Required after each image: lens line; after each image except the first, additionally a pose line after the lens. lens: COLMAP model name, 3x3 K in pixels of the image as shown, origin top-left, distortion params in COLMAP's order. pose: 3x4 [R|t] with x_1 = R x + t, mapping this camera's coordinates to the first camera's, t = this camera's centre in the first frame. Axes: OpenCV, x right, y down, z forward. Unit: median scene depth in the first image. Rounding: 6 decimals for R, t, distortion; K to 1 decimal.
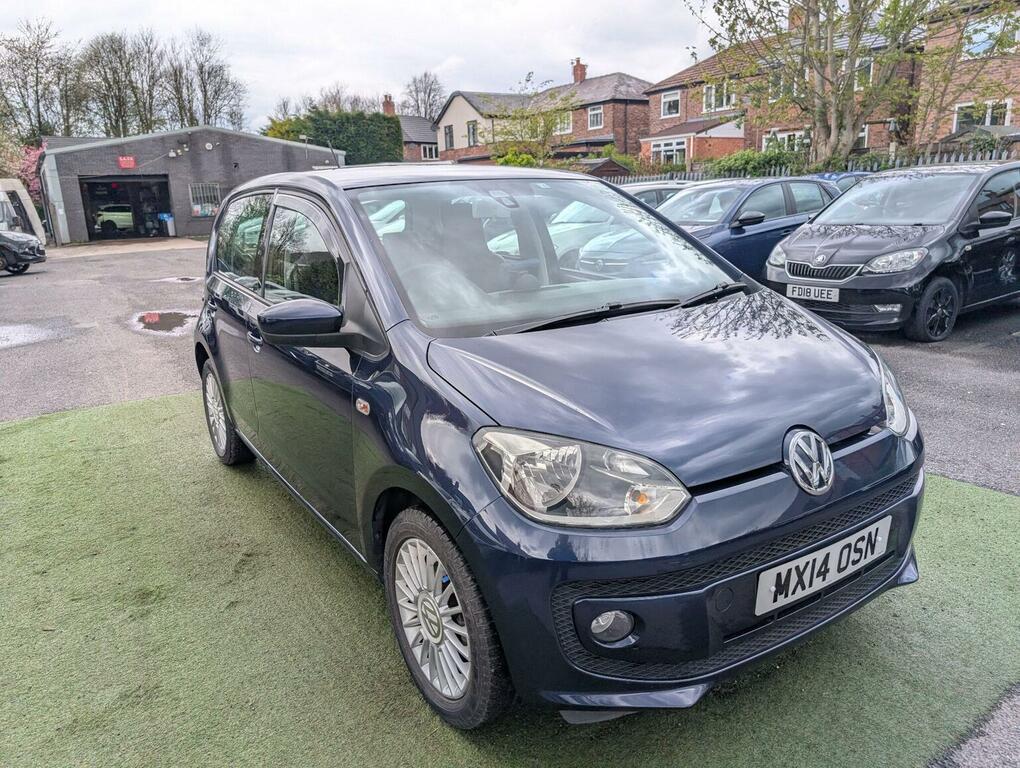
lens RADIAL K [[733.6, 0, 497.7], [0, 733.6, 389.3], [0, 0, 1]] dist [0.016519, -0.015371]
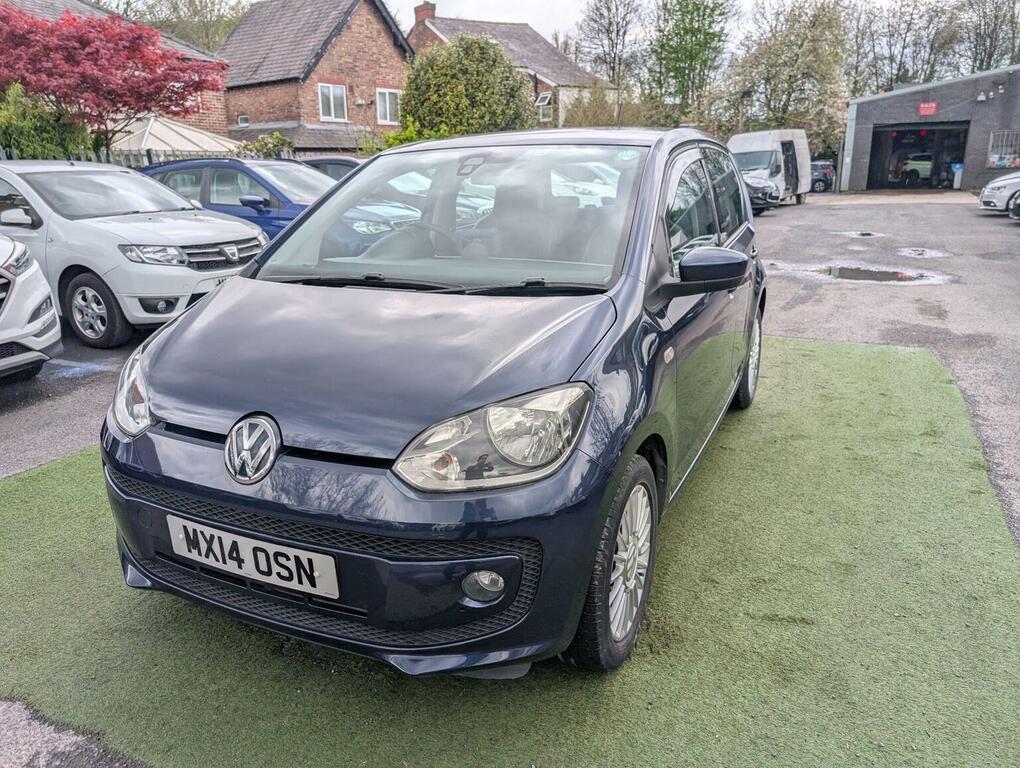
lens RADIAL K [[733.6, 0, 498.7], [0, 733.6, 379.7], [0, 0, 1]] dist [0.016519, -0.015371]
pose [[0.519304, 0.261963, -0.813448, 0.080344], [-0.217412, 0.961038, 0.170697, -0.013508], [0.826471, 0.088210, 0.556025, 0.042098]]
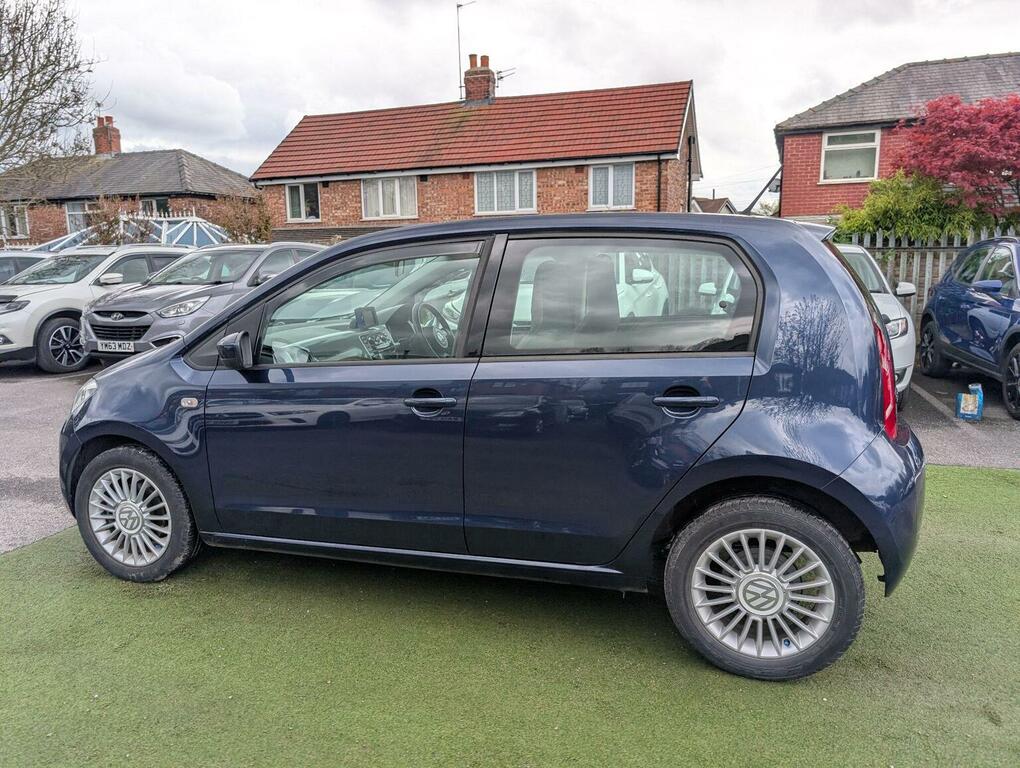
lens RADIAL K [[733.6, 0, 496.6], [0, 733.6, 379.4], [0, 0, 1]] dist [0.016519, -0.015371]
pose [[-0.776294, 0.144525, -0.613580, 0.057241], [-0.121192, 0.920987, 0.370263, -0.048945], [0.618612, 0.361794, -0.697441, 0.181855]]
